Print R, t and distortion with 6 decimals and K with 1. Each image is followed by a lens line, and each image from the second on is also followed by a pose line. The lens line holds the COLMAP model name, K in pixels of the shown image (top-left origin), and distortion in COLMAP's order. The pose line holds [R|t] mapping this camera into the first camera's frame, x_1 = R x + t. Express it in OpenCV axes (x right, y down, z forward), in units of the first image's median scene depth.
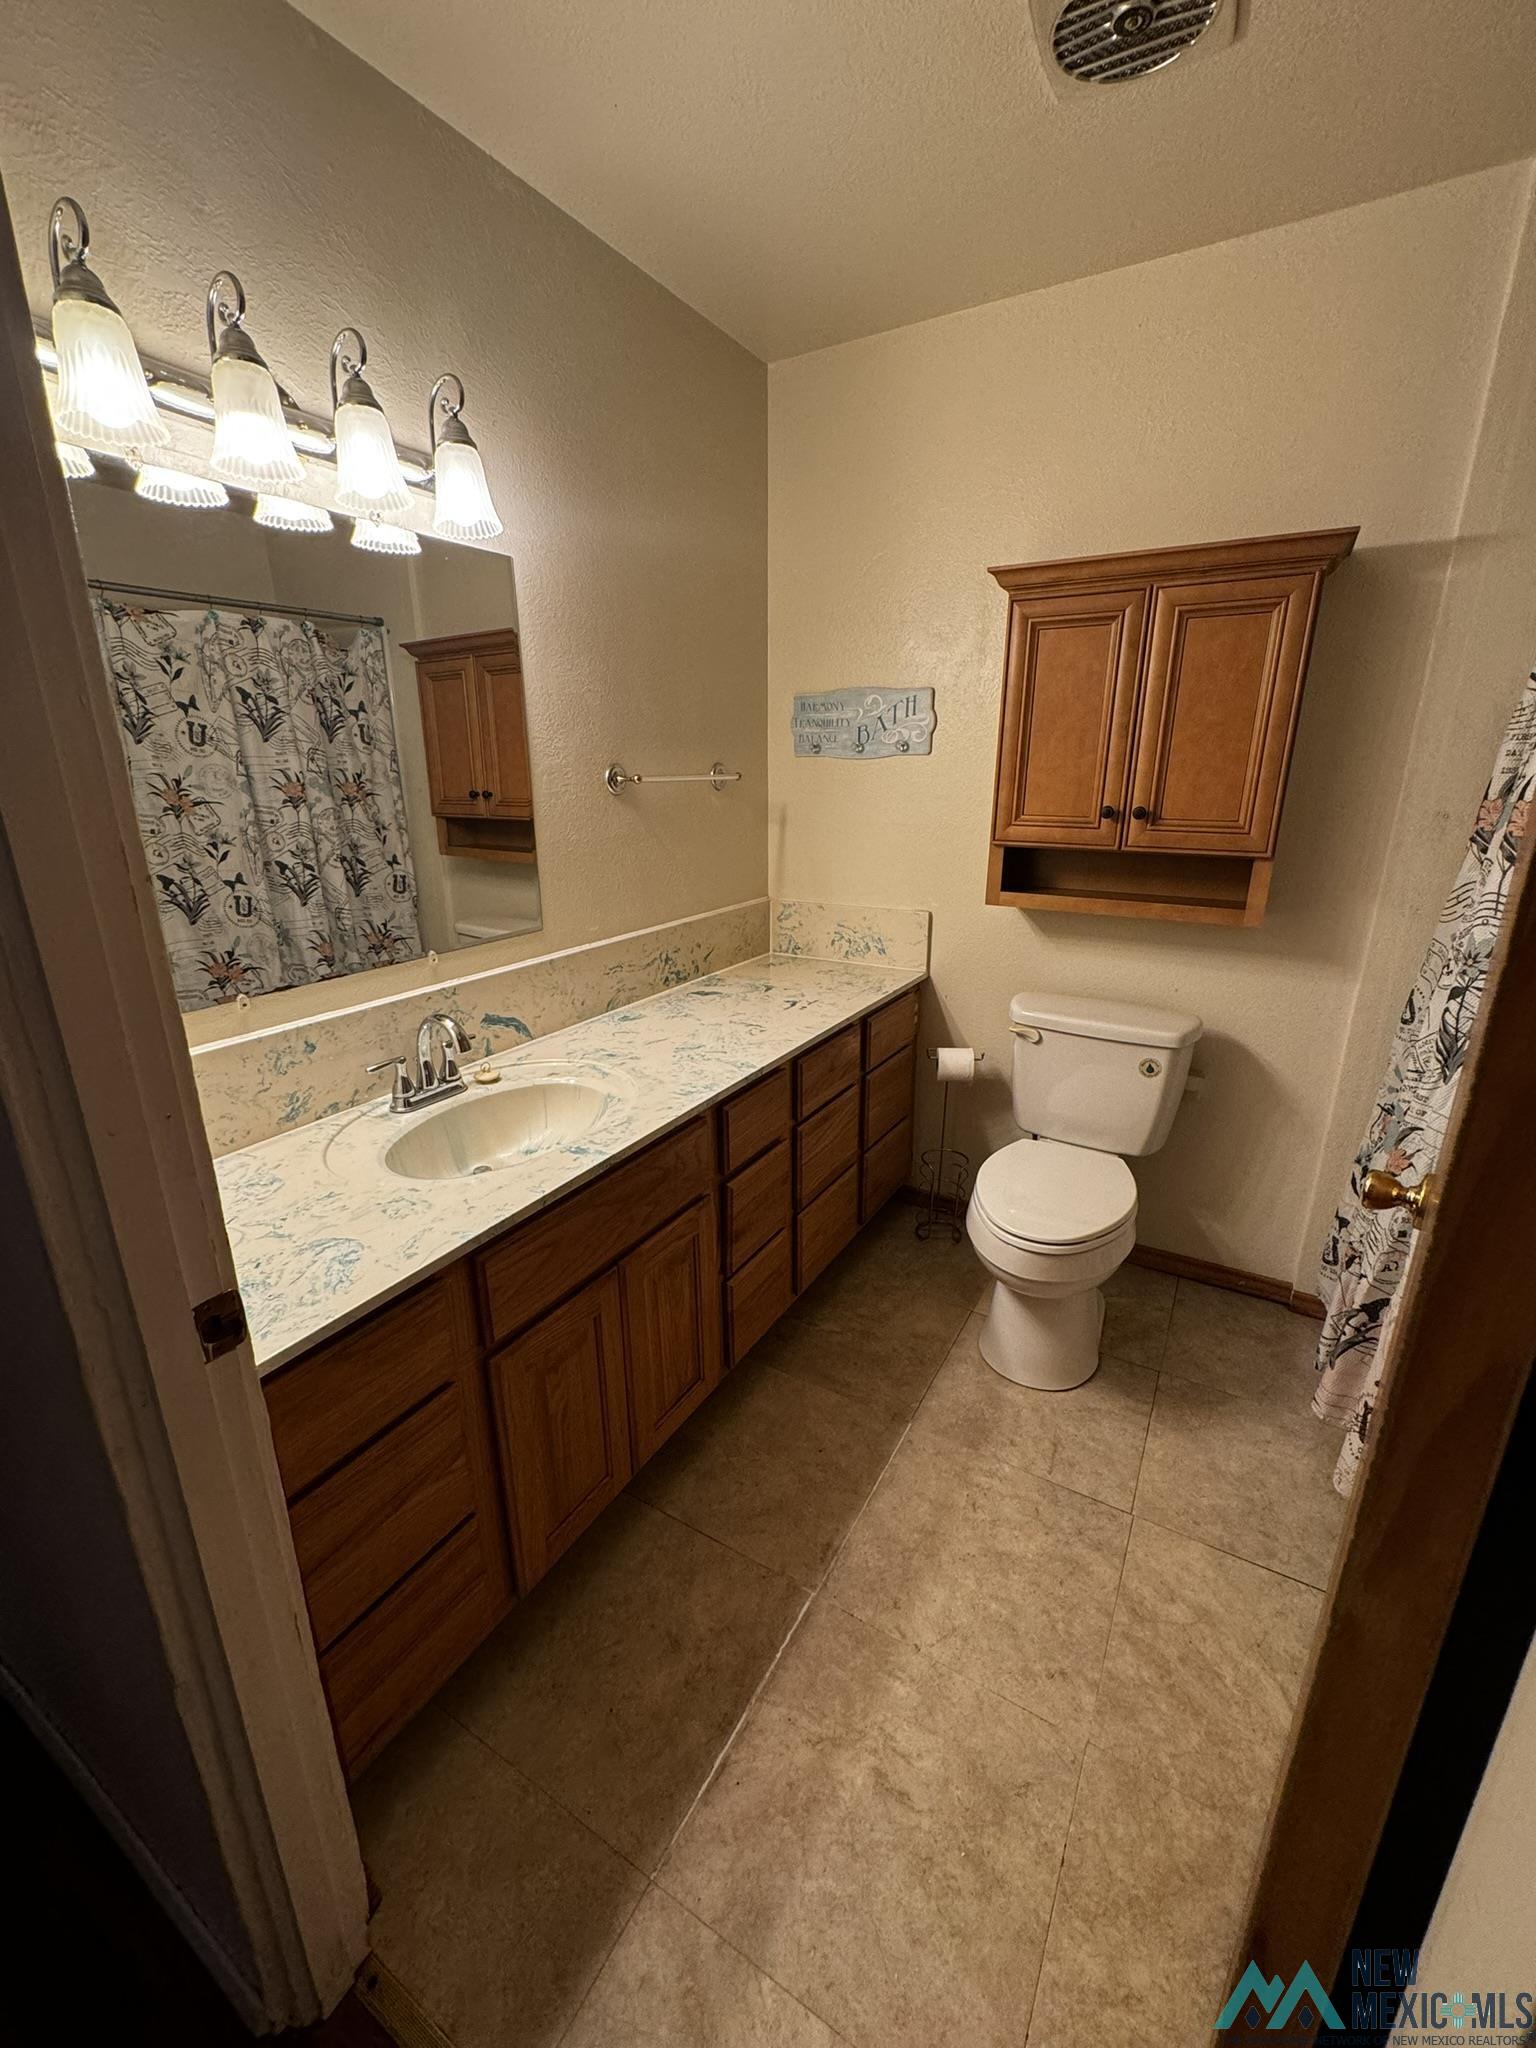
lens RADIAL K [[827.4, 0, 766.5], [0, 827.4, 1020.2], [0, 0, 1]] dist [-0.003741, 0.000081]
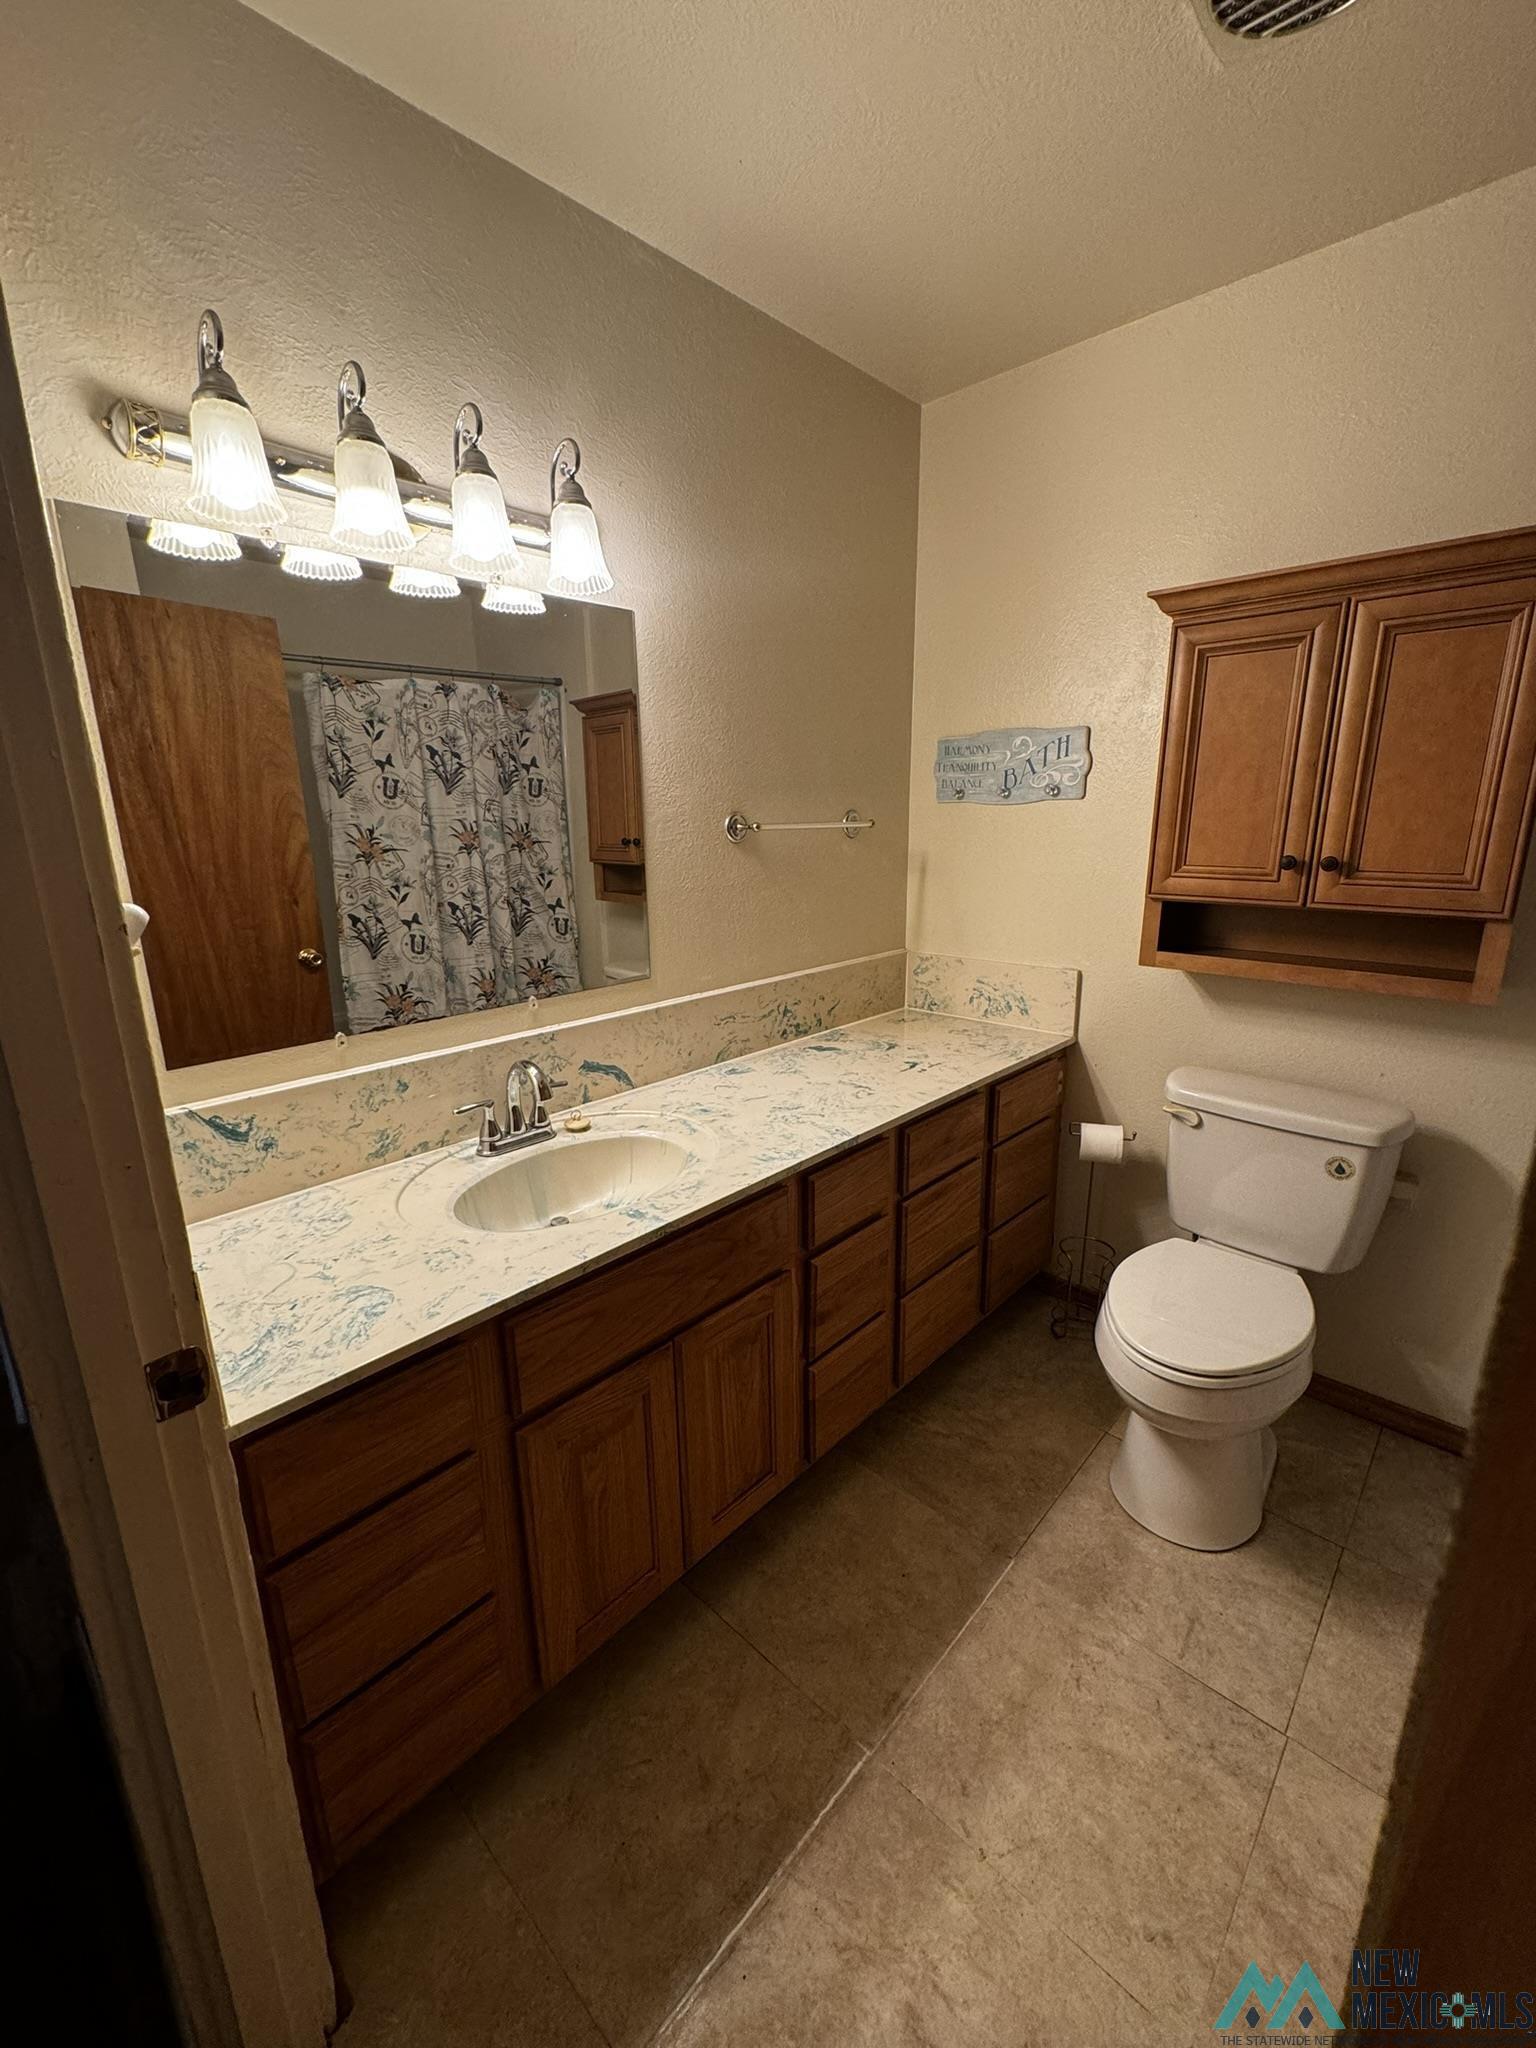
lens RADIAL K [[827.4, 0, 766.5], [0, 827.4, 1020.2], [0, 0, 1]] dist [-0.003741, 0.000081]
pose [[0.975642, 0.045510, -0.214595, 0.078471], [-0.056886, 0.997267, -0.047133, -0.019722], [0.211863, 0.058192, 0.975565, 0.066673]]
